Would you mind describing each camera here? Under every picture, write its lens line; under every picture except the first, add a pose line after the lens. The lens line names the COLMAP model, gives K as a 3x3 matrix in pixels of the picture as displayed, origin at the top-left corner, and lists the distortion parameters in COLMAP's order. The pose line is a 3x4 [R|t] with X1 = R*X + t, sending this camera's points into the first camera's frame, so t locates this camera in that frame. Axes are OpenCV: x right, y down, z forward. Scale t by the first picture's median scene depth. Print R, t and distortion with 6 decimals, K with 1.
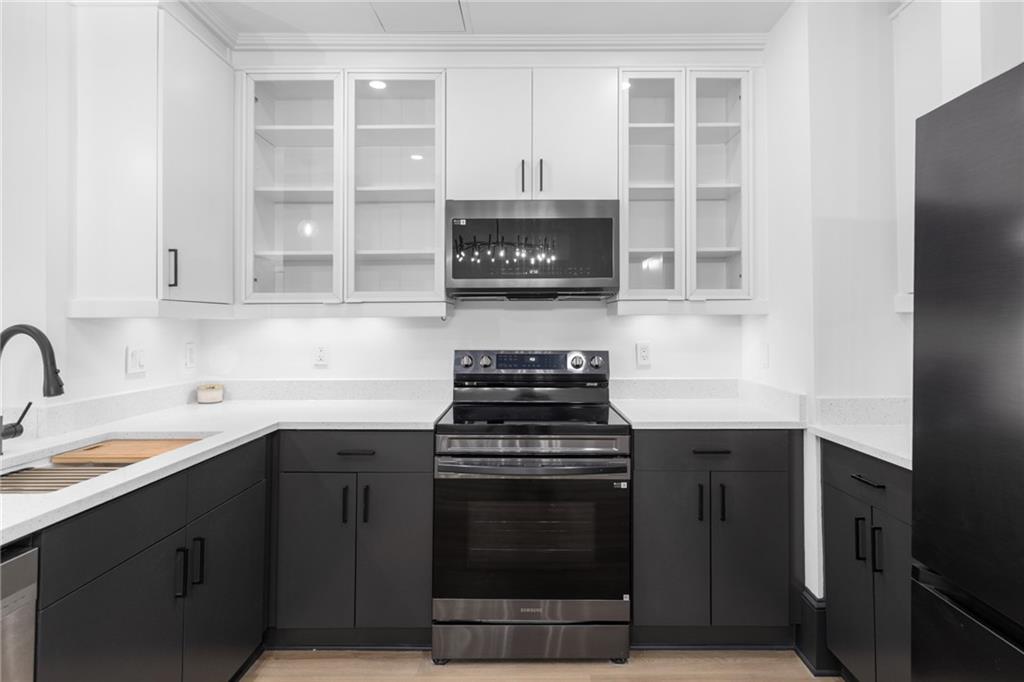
lens RADIAL K [[580.7, 0, 526.9], [0, 580.7, 313.4], [0, 0, 1]] dist [0.004251, 0.003398]
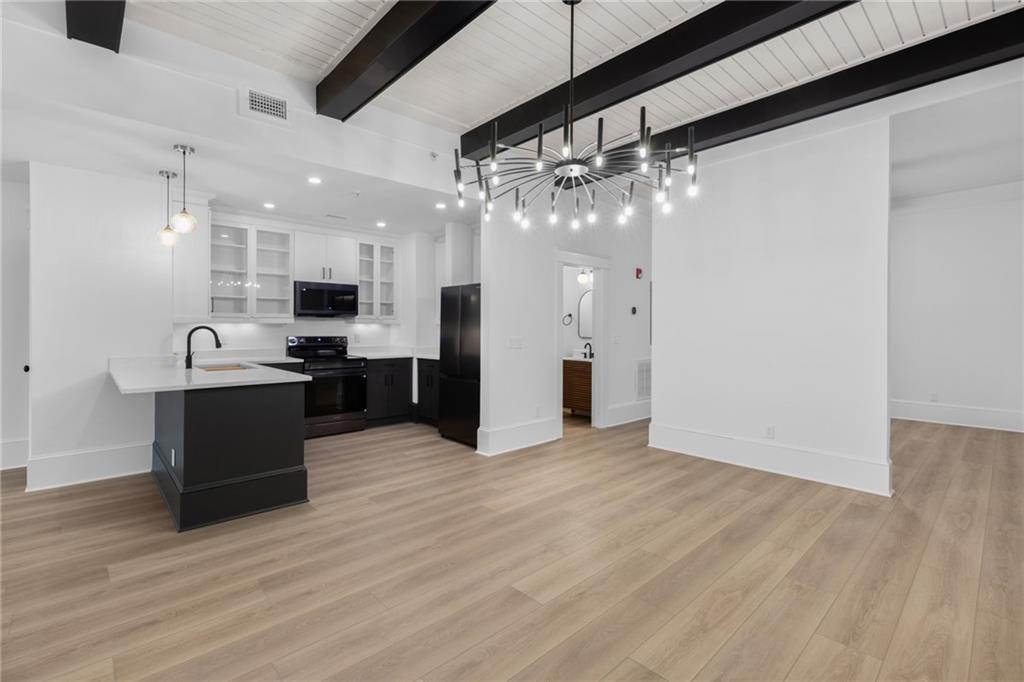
lens RADIAL K [[463.5, 0, 506.7], [0, 463.5, 328.9], [0, 0, 1]] dist [0.004852, 0.000514]
pose [[0.737284, 0.003047, 0.675576, -0.866328], [-0.019582, 0.999666, 0.016862, -0.024760], [-0.675299, -0.025661, 0.737098, -1.248307]]
